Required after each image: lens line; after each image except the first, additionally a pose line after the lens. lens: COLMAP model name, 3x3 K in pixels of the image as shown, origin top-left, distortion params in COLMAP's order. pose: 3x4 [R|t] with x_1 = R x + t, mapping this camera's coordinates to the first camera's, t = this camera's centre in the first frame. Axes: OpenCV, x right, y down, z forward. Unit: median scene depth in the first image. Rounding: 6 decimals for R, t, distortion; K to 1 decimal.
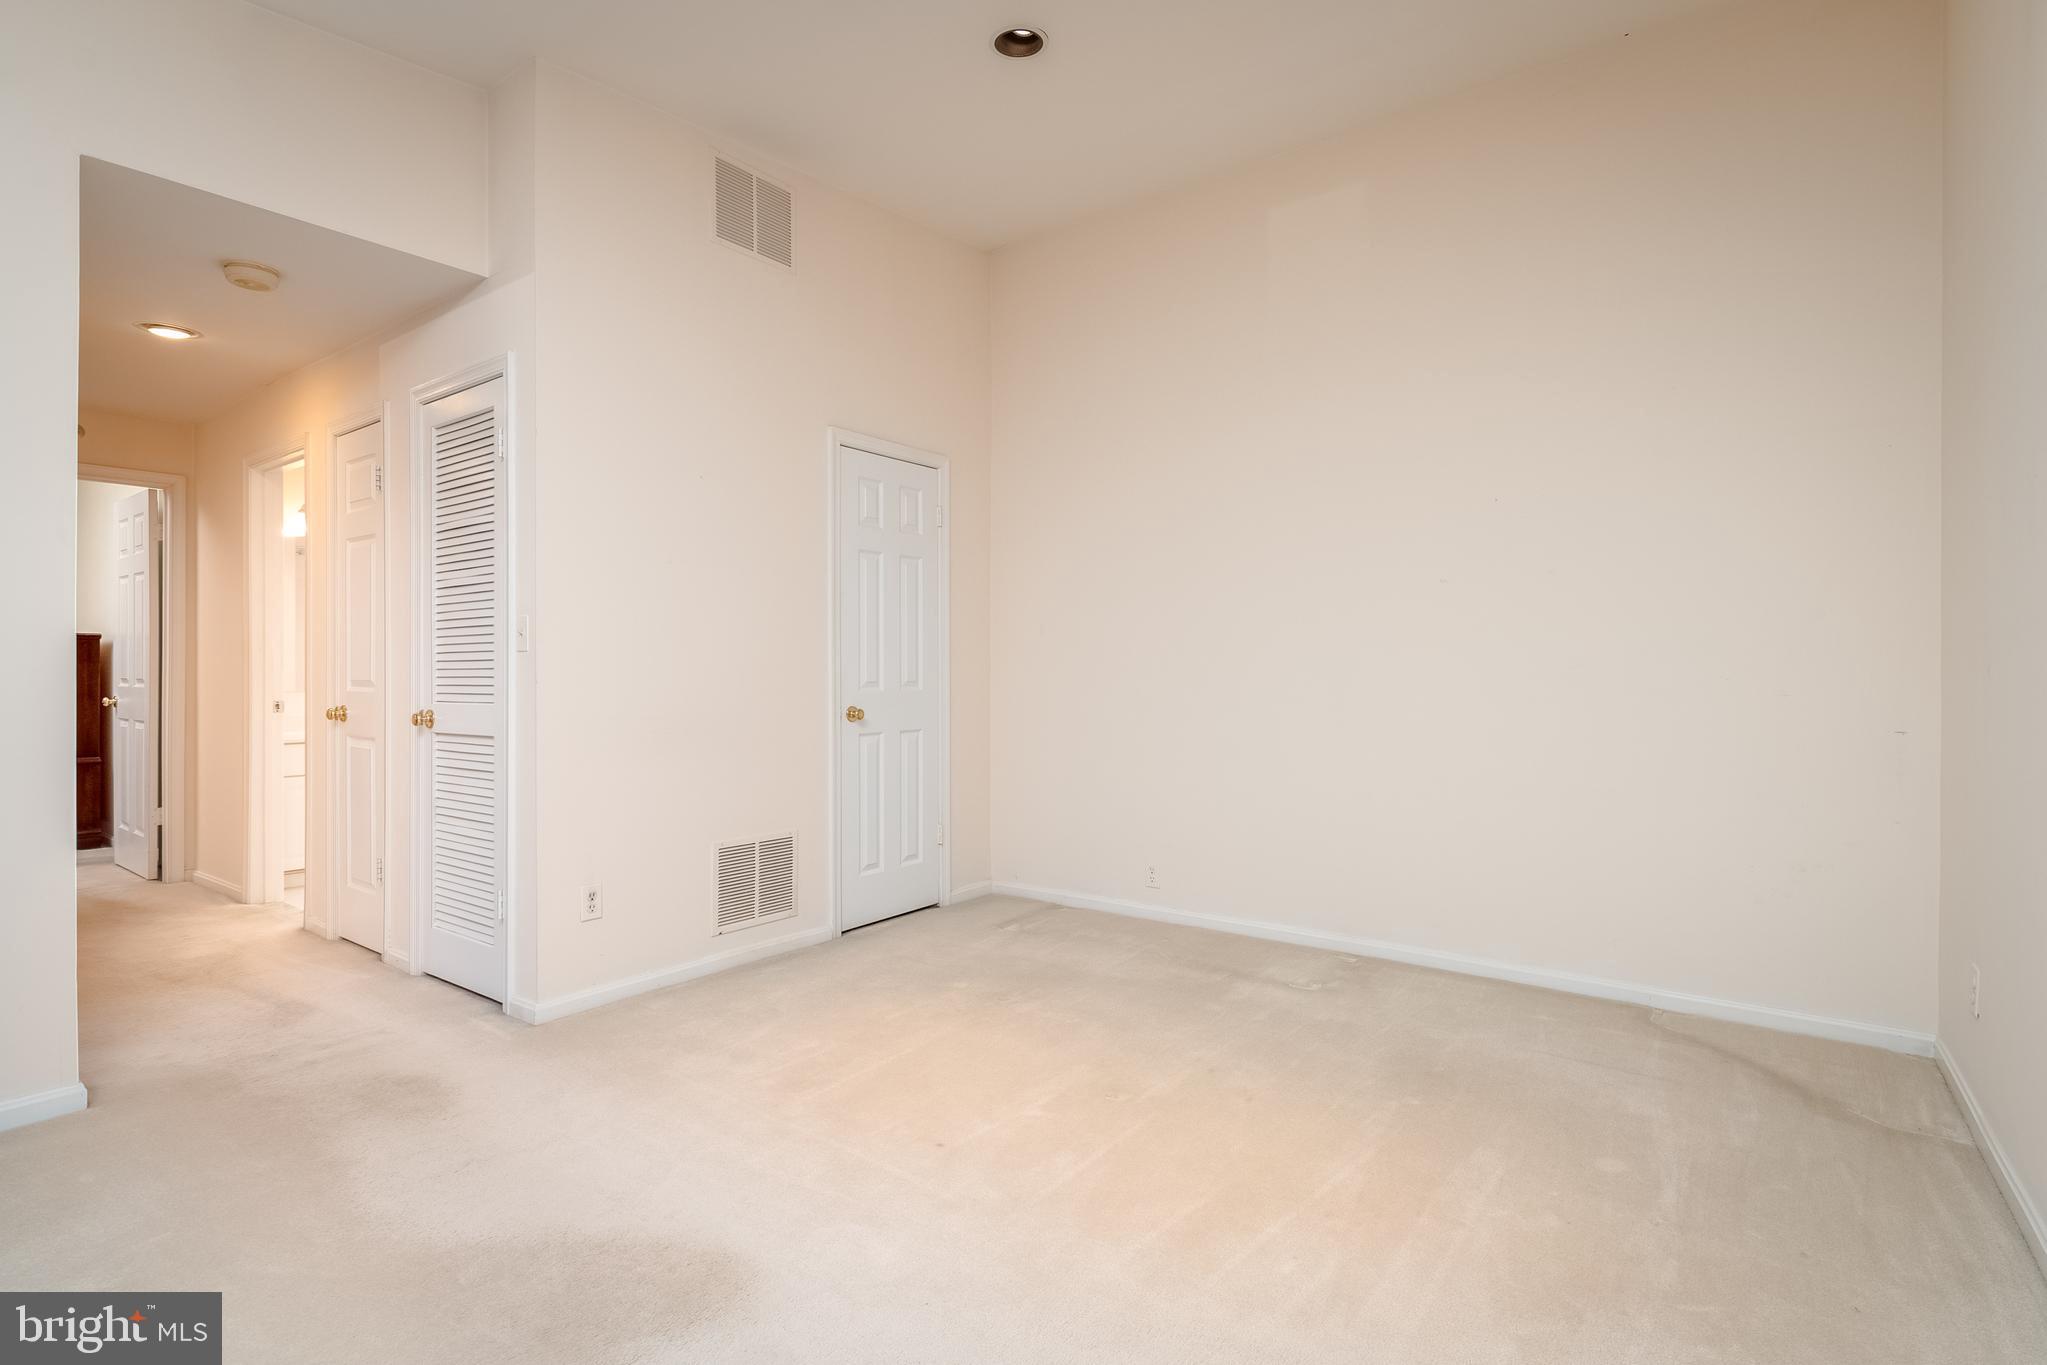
lens RADIAL K [[933.7, 0, 1028.4], [0, 933.7, 672.3], [0, 0, 1]] dist [0.003949, -0.002406]
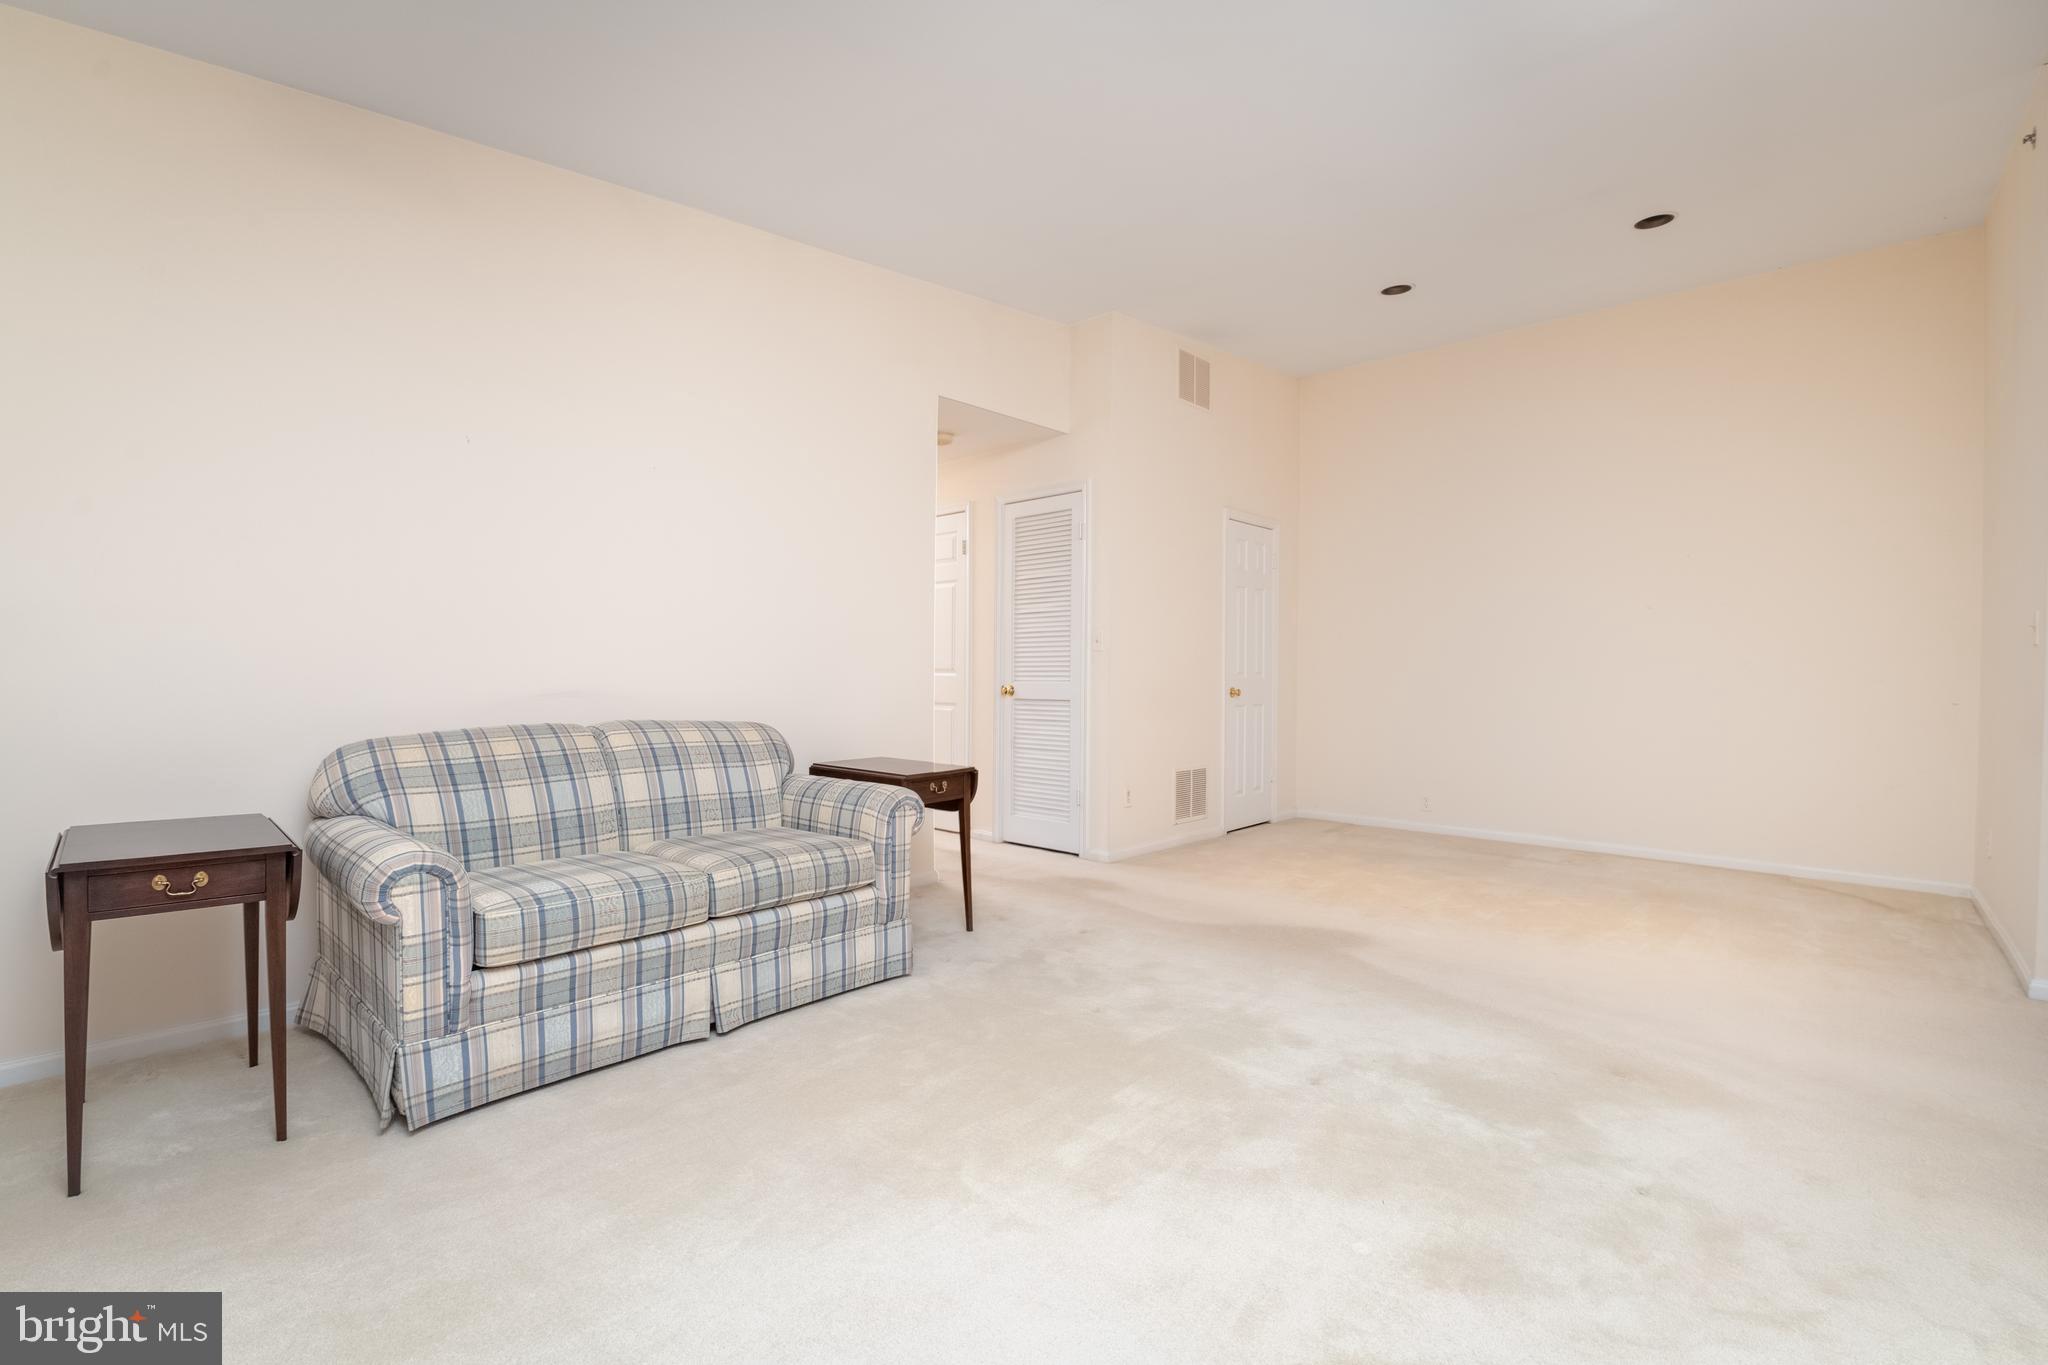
lens RADIAL K [[877.4, 0, 1013.4], [0, 877.4, 679.9], [0, 0, 1]] dist [-0.018144, 0.000031]
pose [[0.993826, 0.010685, -0.110431, -0.430809], [-0.009703, 0.999909, 0.009426, 0.014976], [0.110521, -0.008296, 0.993839, -0.535760]]
